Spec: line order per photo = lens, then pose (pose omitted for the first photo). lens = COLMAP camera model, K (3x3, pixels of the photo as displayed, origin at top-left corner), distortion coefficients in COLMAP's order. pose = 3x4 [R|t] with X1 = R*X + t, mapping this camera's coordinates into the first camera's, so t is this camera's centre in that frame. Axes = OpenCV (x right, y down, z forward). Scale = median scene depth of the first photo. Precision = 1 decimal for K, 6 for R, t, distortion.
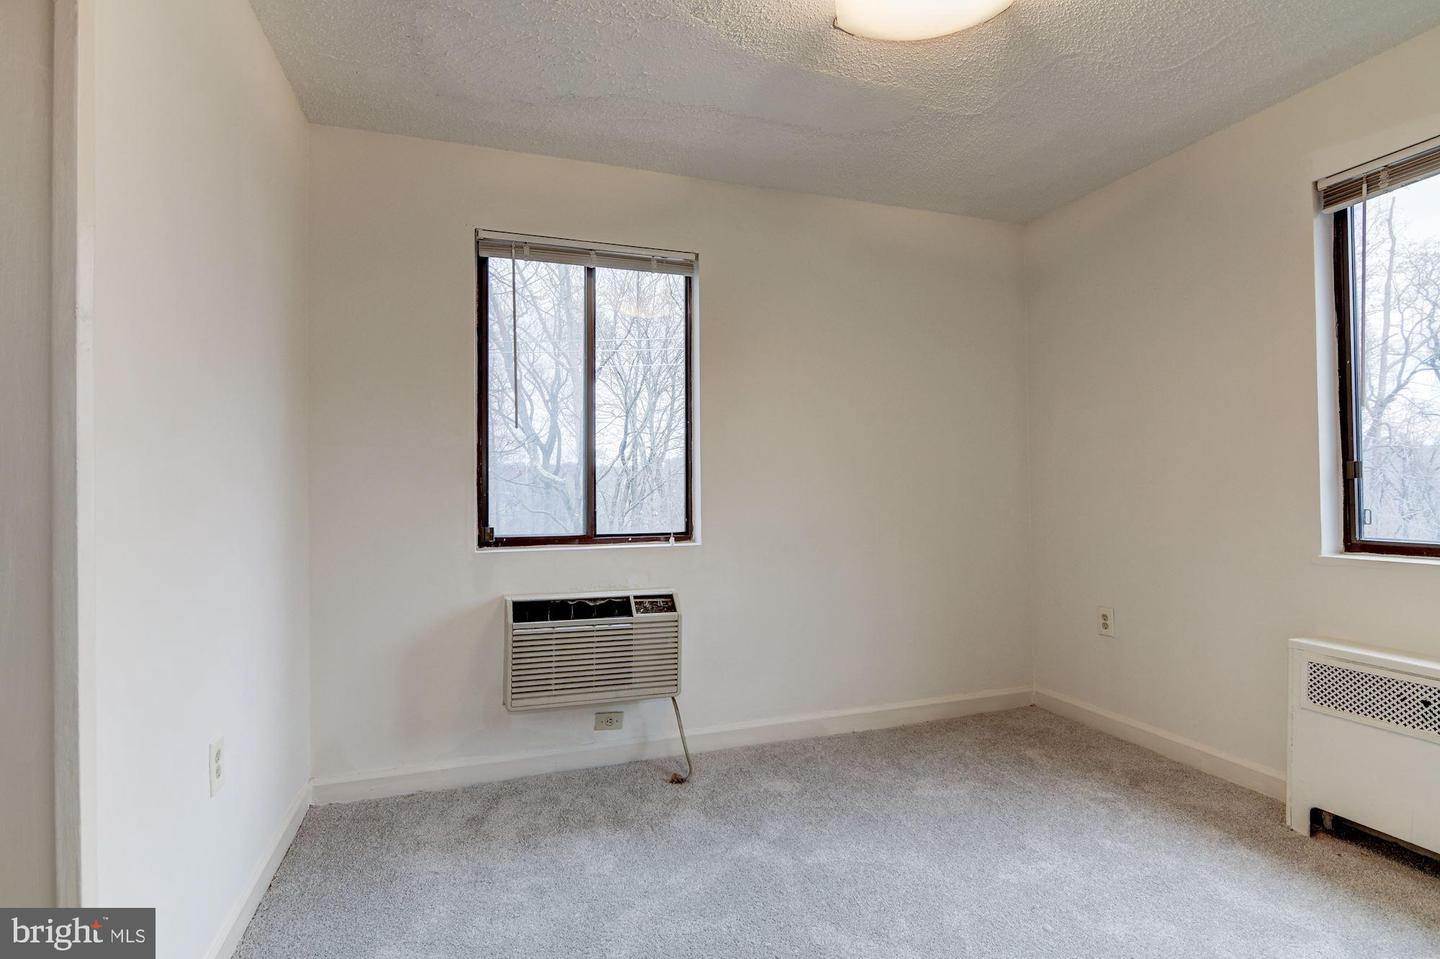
lens RADIAL K [[703.9, 0, 726.2], [0, 703.9, 488.4], [0, 0, 1]] dist [0.009101, -0.008532]
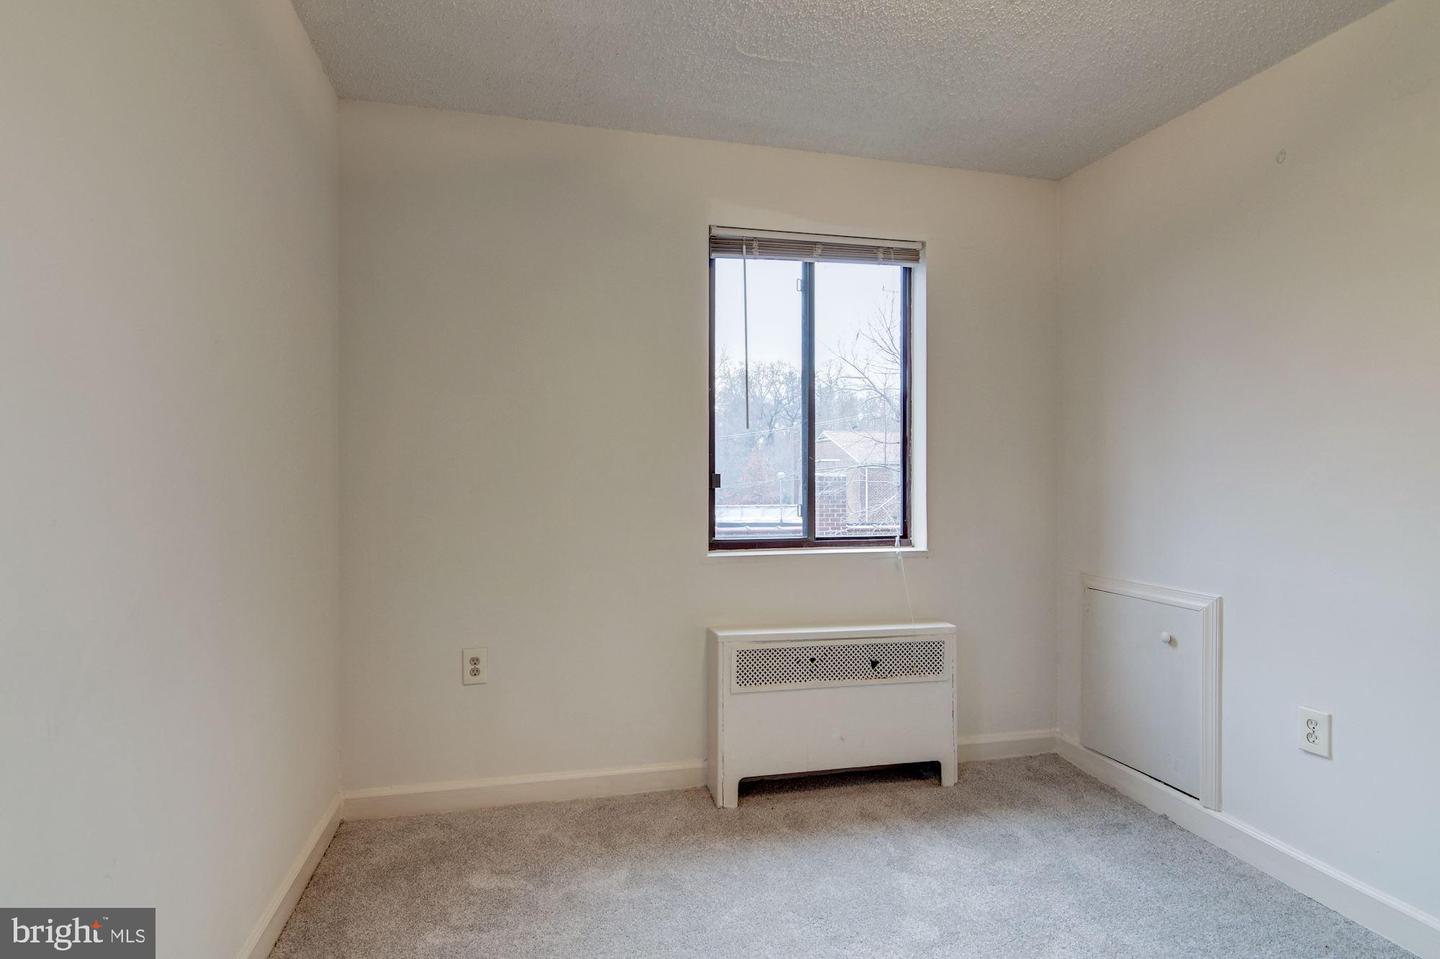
lens RADIAL K [[703.9, 0, 683.6], [0, 703.9, 488.0], [0, 0, 1]] dist [0.009101, -0.008532]
pose [[0.117567, 0.011898, 0.992994, -0.288117], [0.000336, 0.999928, -0.012021, -0.000008], [-0.993065, 0.001747, 0.117555, 0.903686]]
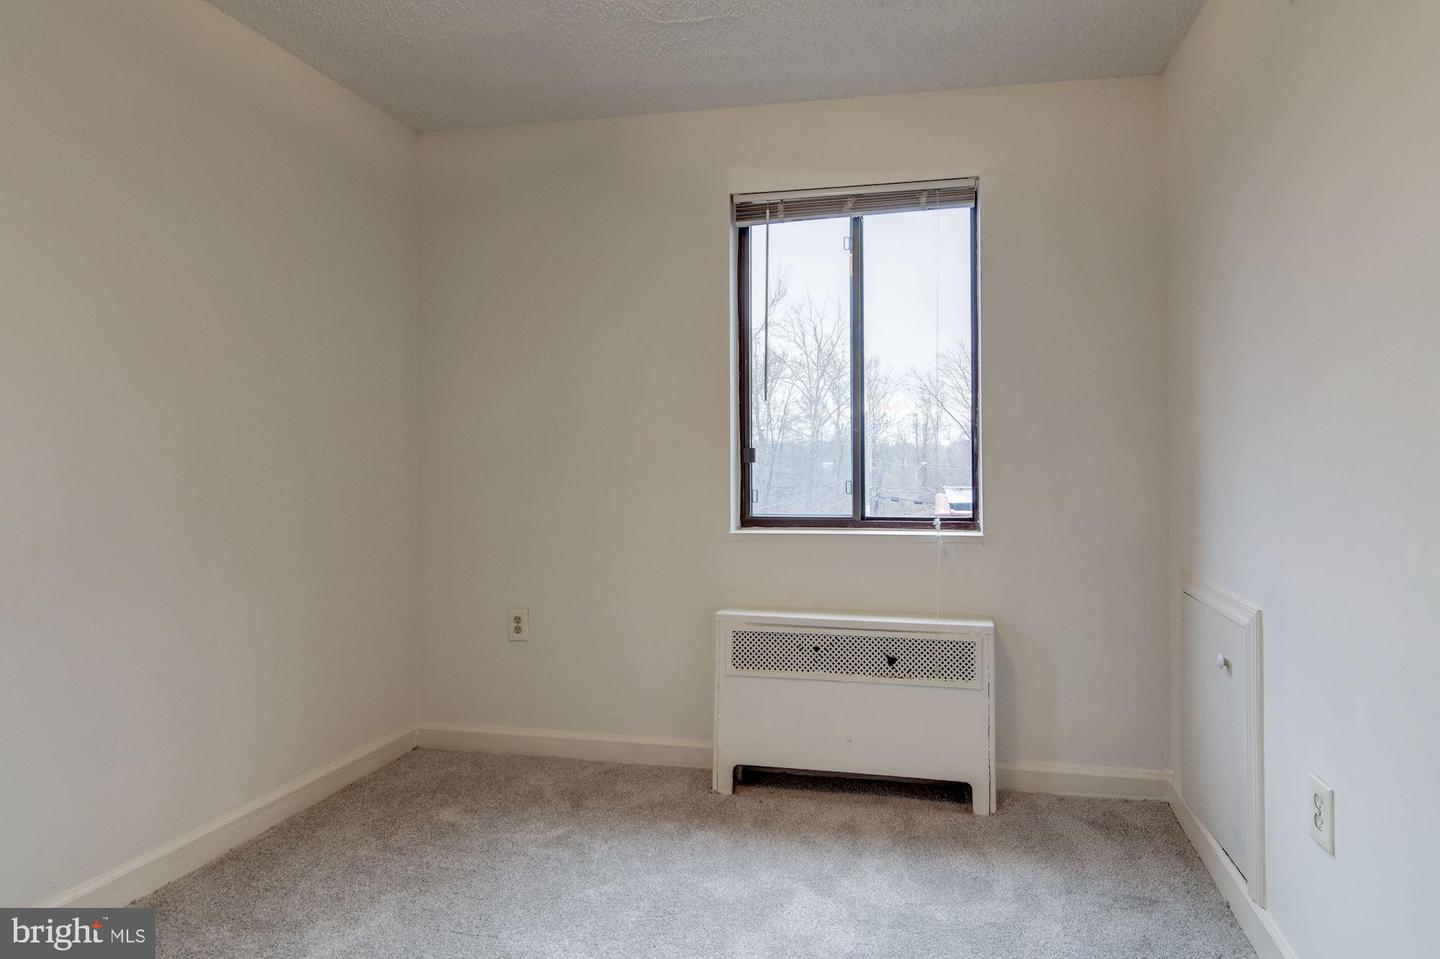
lens RADIAL K [[703.9, 0, 696.5], [0, 703.9, 458.9], [0, 0, 1]] dist [0.009101, -0.008532]
pose [[0.485419, 0.022703, 0.873987, -0.146831], [-0.005051, 0.999719, -0.023164, 0.006423], [-0.874267, 0.006830, 0.485397, 0.497576]]
